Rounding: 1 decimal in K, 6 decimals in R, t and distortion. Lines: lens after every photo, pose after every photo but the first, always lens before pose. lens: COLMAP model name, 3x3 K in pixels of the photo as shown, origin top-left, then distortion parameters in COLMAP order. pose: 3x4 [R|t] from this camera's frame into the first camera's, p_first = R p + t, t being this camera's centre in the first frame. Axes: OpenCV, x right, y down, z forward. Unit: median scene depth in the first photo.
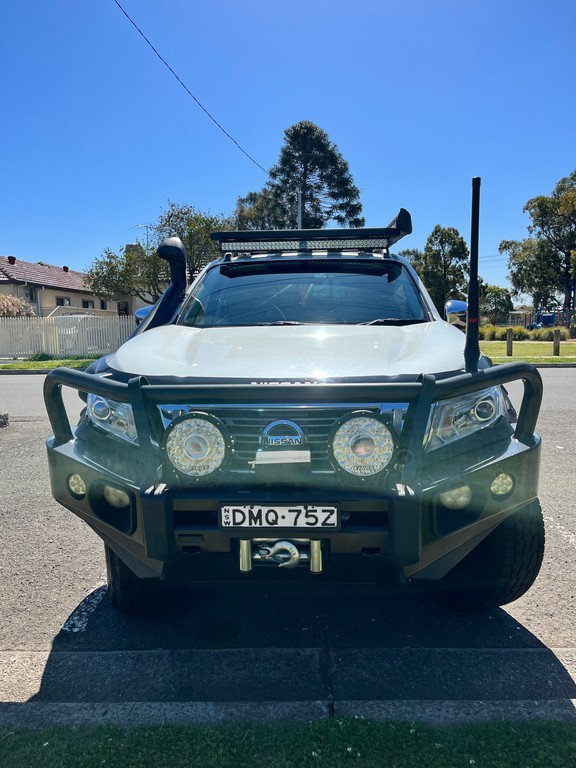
lens RADIAL K [[595.4, 0, 294.2], [0, 595.4, 391.6], [0, 0, 1]] dist [0.071070, -0.083557]
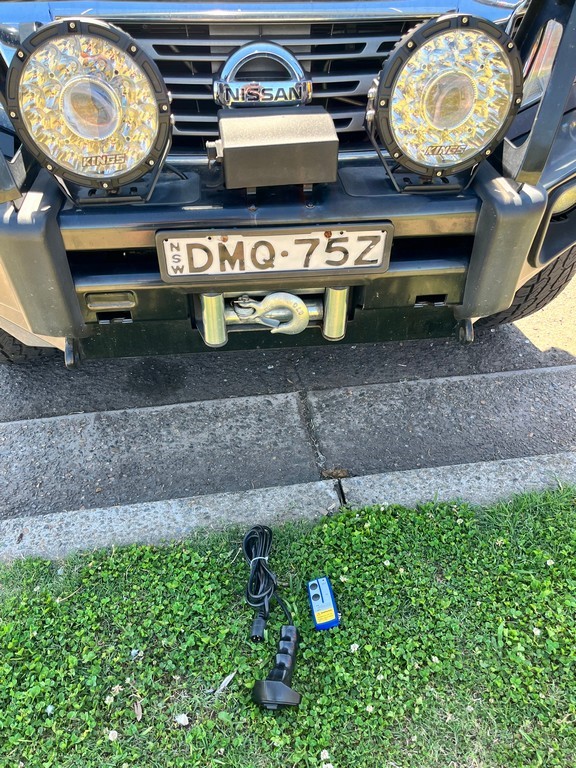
lens RADIAL K [[595.4, 0, 294.2], [0, 595.4, 391.6], [0, 0, 1]] dist [0.071070, -0.083557]
pose [[0.984463, -0.092821, 0.149054, -0.098315], [0.002891, 0.857313, 0.514787, 0.040047], [-0.175569, -0.506358, 0.844261, 0.473209]]
